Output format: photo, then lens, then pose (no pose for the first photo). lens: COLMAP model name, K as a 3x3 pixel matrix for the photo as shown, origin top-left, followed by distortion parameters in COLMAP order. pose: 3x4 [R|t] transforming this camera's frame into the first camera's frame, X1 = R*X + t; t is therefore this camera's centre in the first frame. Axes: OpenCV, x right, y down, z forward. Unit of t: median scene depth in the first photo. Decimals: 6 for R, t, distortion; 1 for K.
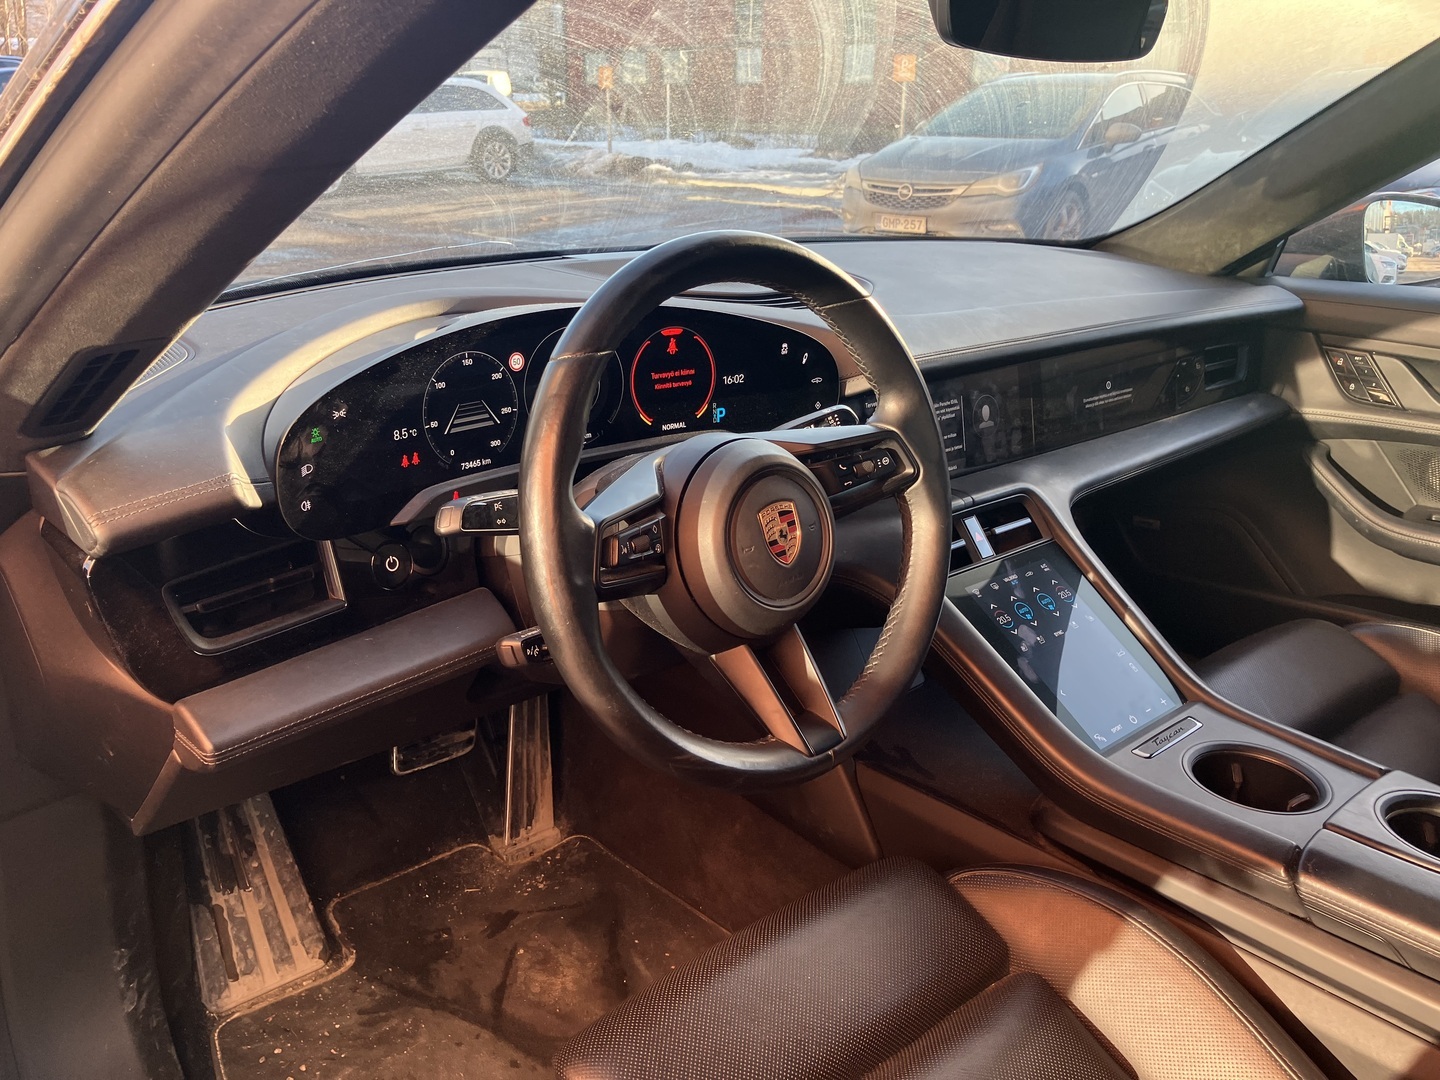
lens RADIAL K [[1179.2, 0, 722.2], [0, 1179.2, 542.5], [0, 0, 1]] dist [0.022158, -0.007986]
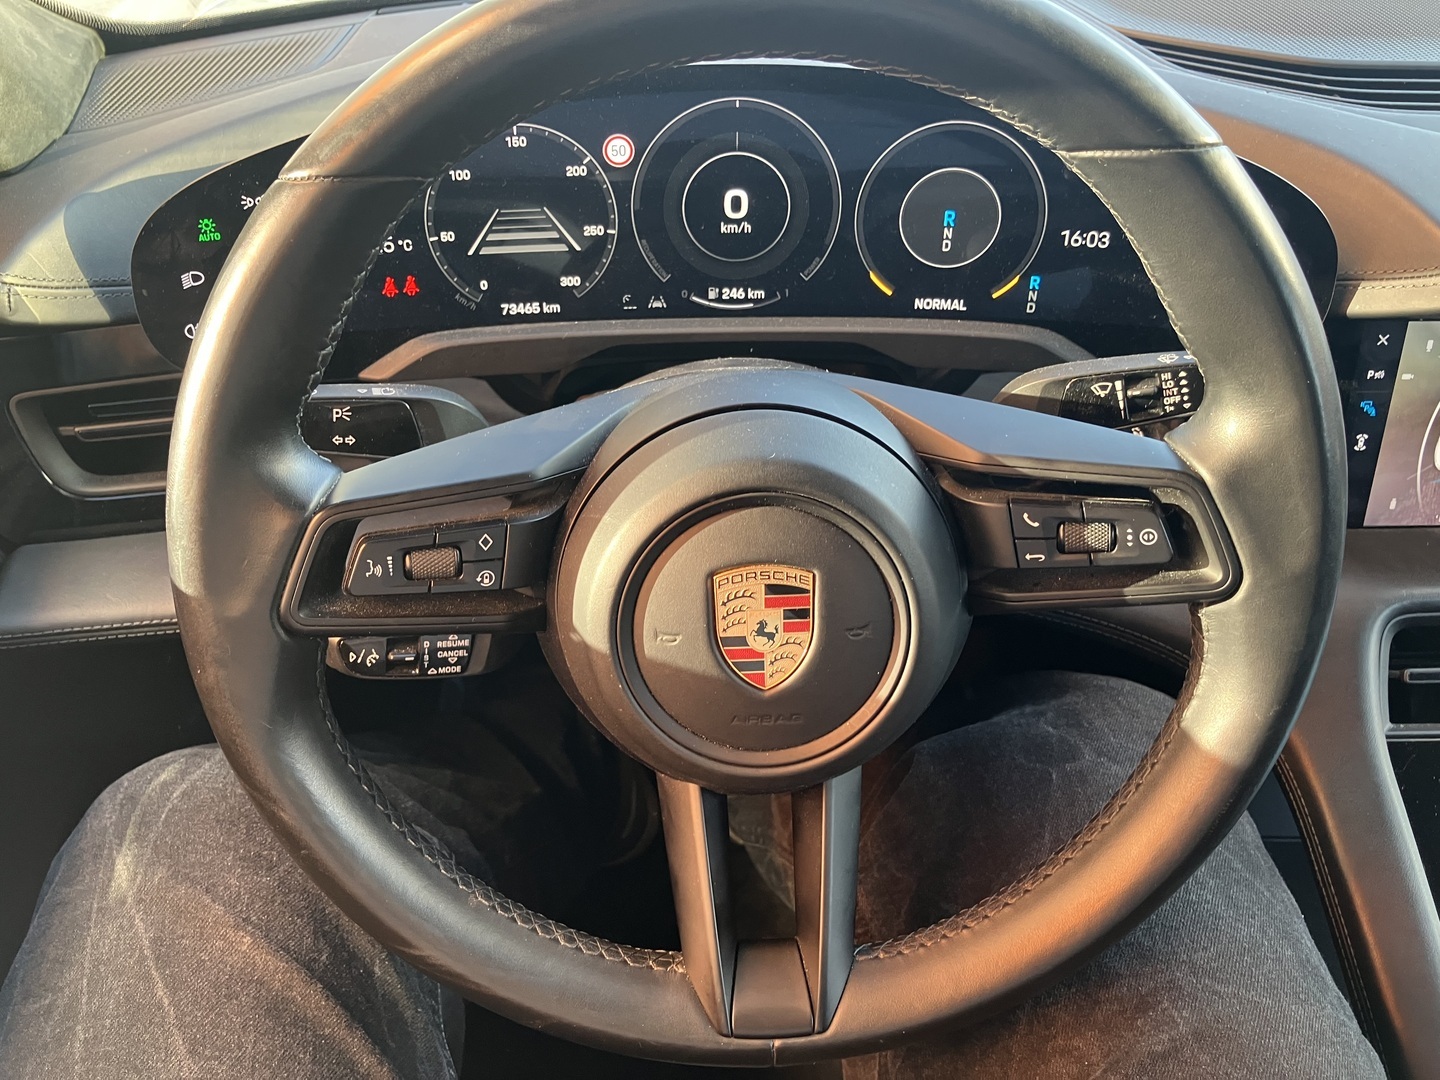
lens RADIAL K [[1179.2, 0, 716.7], [0, 1179.2, 537.2], [0, 0, 1]] dist [0.022158, -0.007986]
pose [[0.714117, 0.358424, -0.601306, 0.290210], [-0.196964, 0.927152, 0.318738, -0.177431], [0.671745, -0.109181, 0.732692, 0.604699]]
